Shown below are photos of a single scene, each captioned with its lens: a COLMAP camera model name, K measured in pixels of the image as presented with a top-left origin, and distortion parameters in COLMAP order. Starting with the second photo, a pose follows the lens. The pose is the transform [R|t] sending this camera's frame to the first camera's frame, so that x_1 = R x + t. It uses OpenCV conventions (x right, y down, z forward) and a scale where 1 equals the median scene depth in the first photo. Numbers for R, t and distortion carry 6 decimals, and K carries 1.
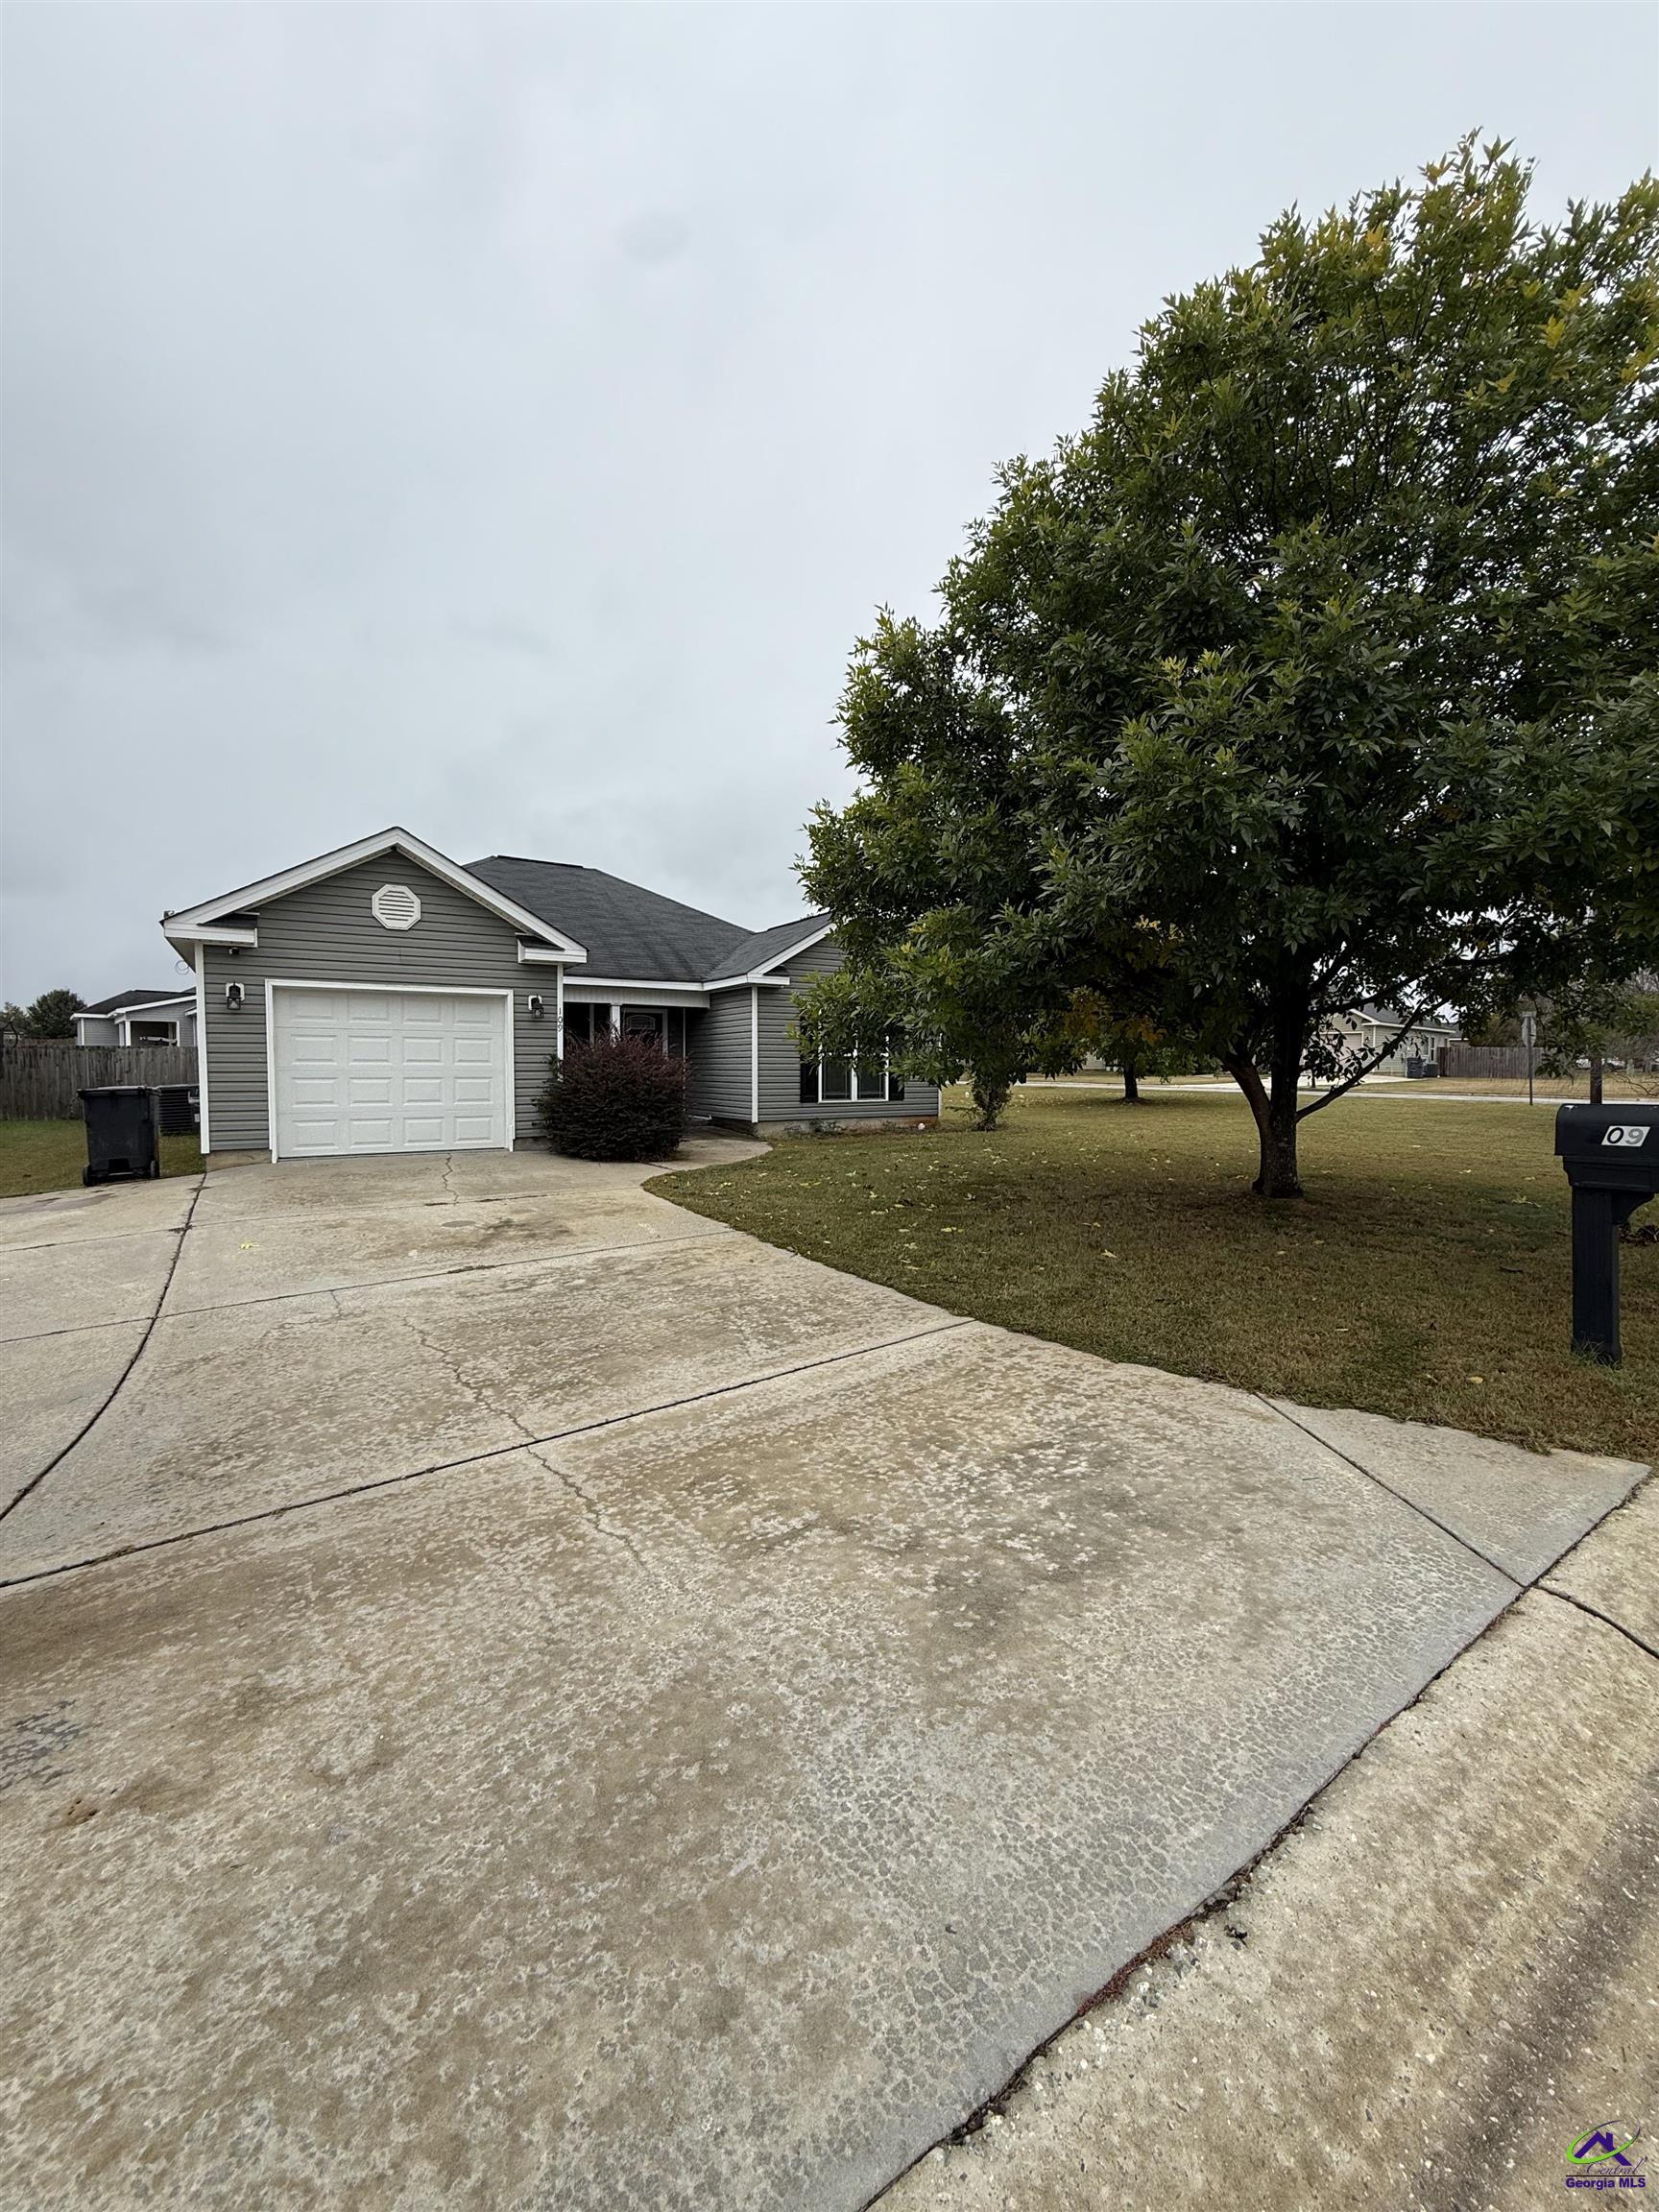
lens RADIAL K [[881.3, 0, 825.5], [0, 881.3, 1098.4], [0, 0, 1]] dist [-0.004243, 0.000877]
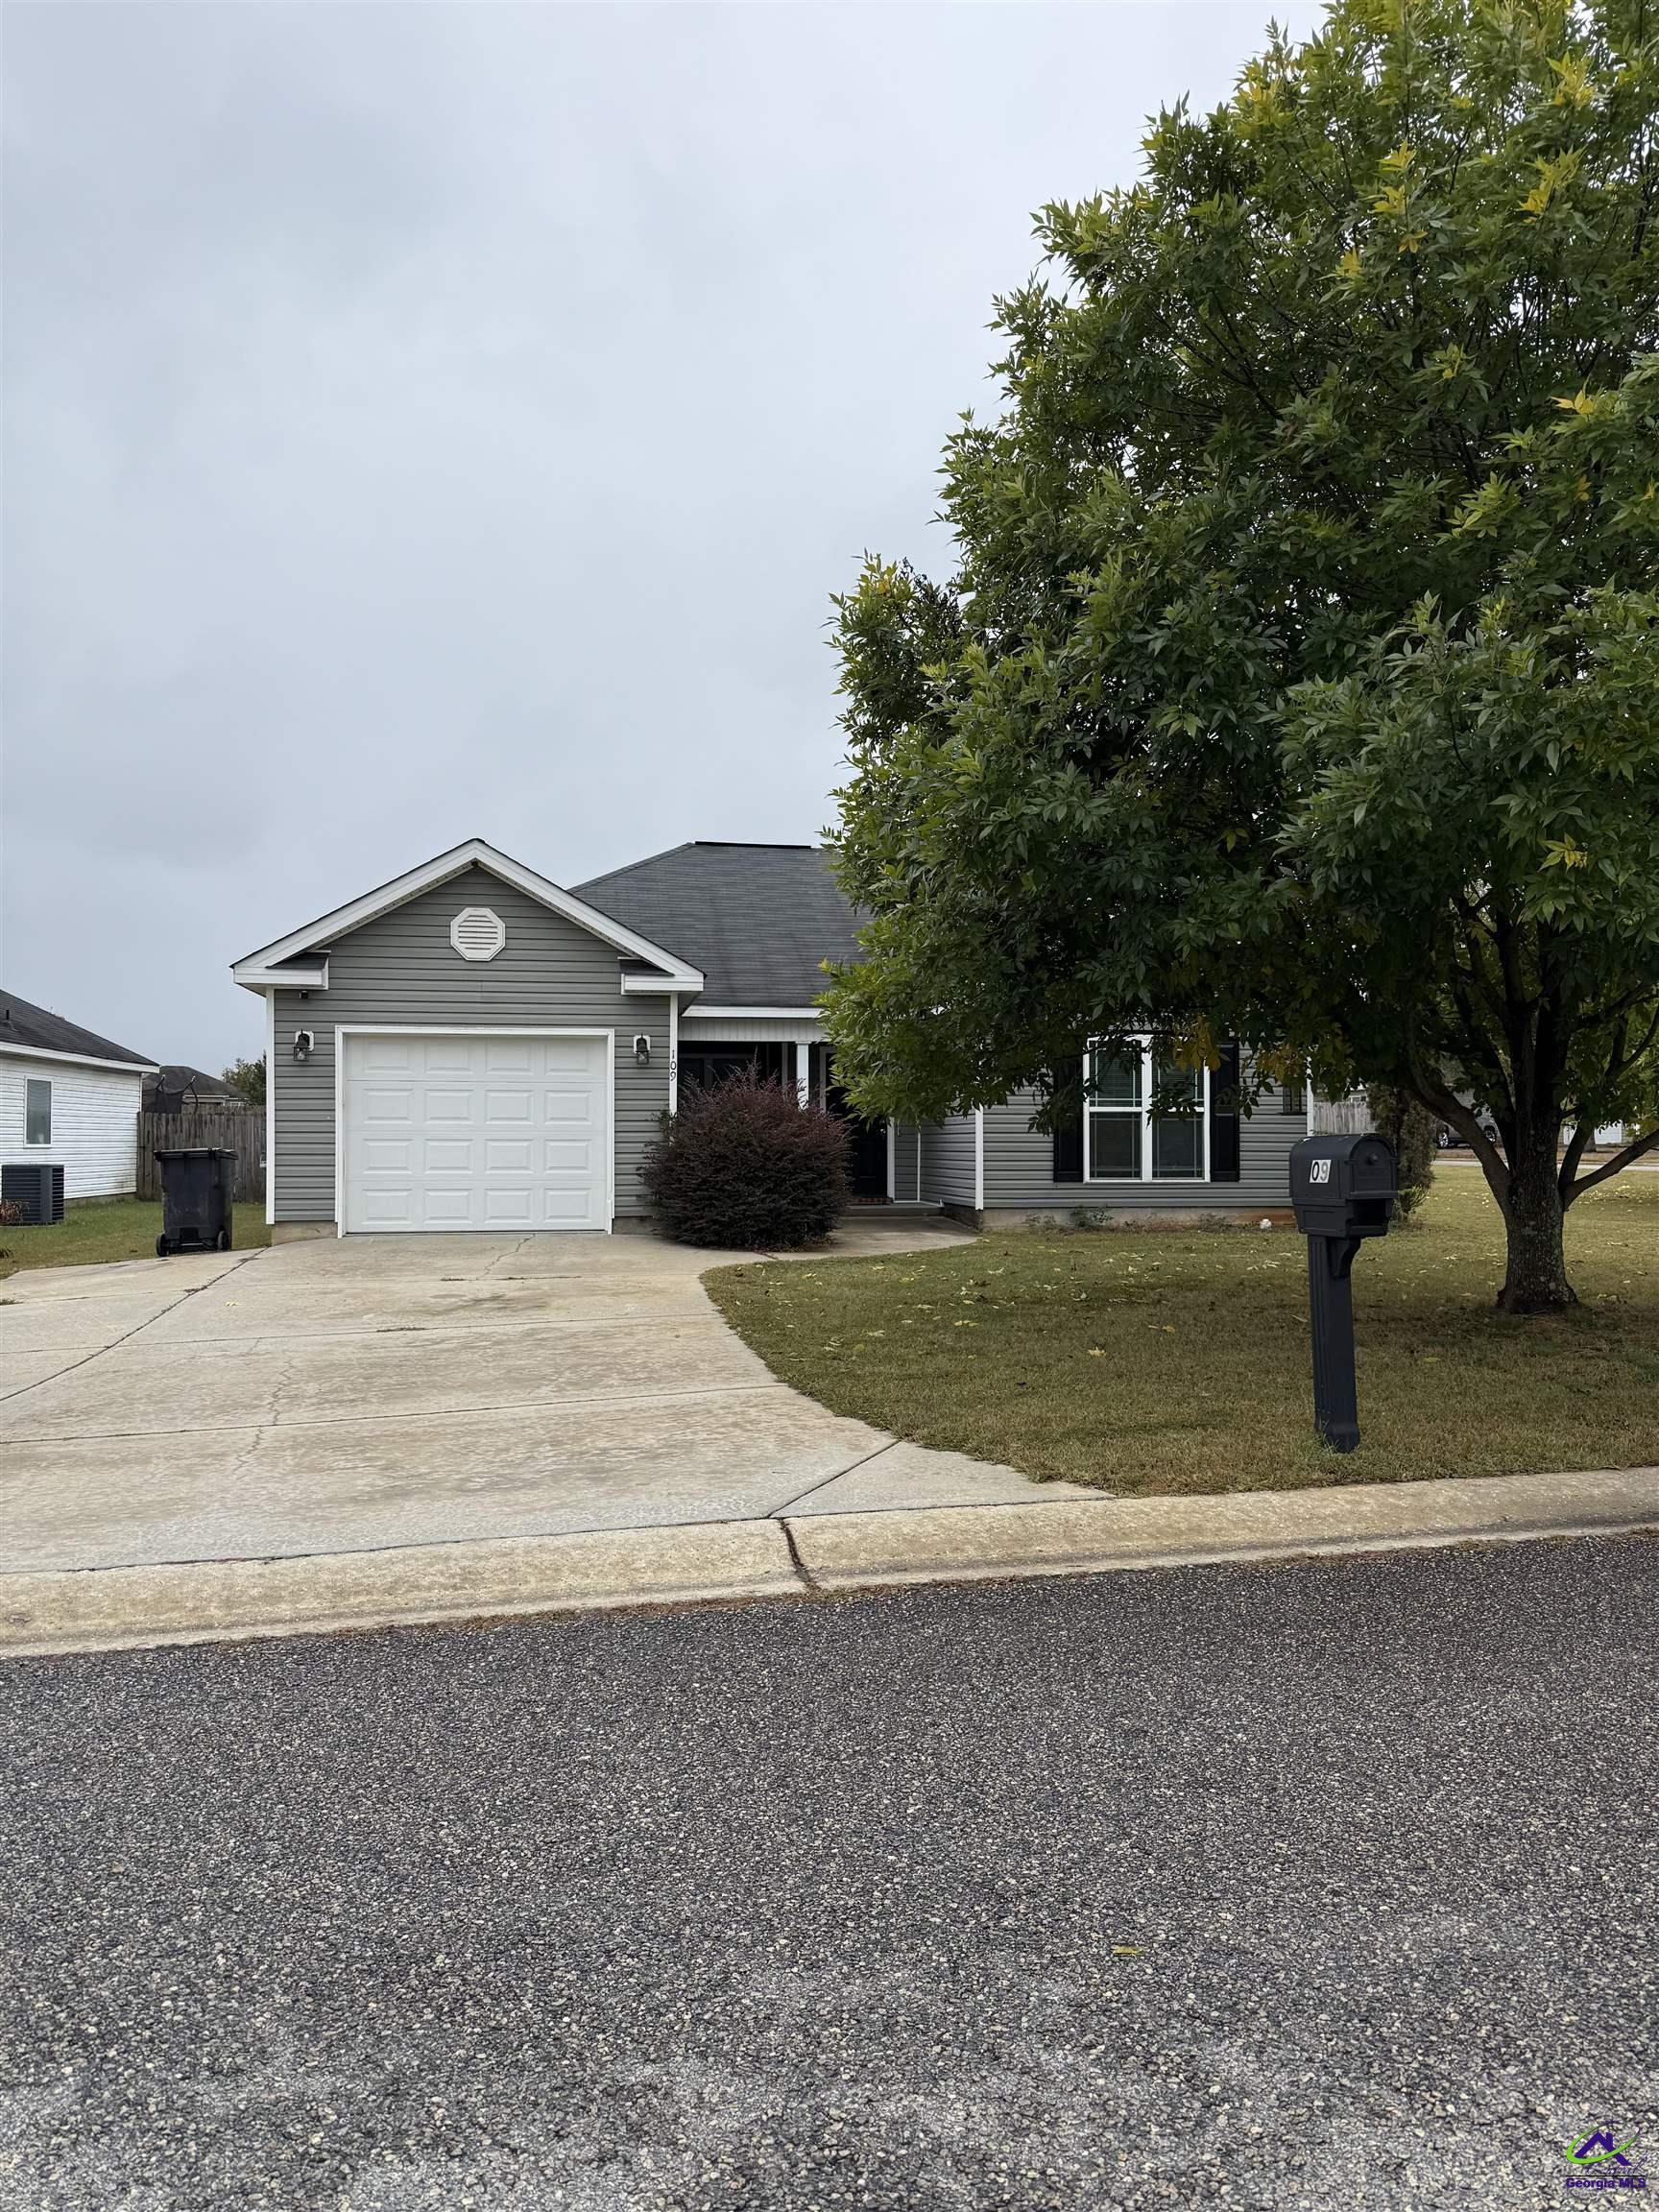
lens RADIAL K [[1526.9, 0, 833.3], [0, 1526.9, 1109.5], [0, 0, 1]] dist [0.006977, -0.003854]
pose [[0.928246, -0.009895, -0.371835, 0.359945], [-0.011908, 0.998343, -0.056293, 0.025318], [0.371776, 0.056682, 0.926590, -0.200887]]
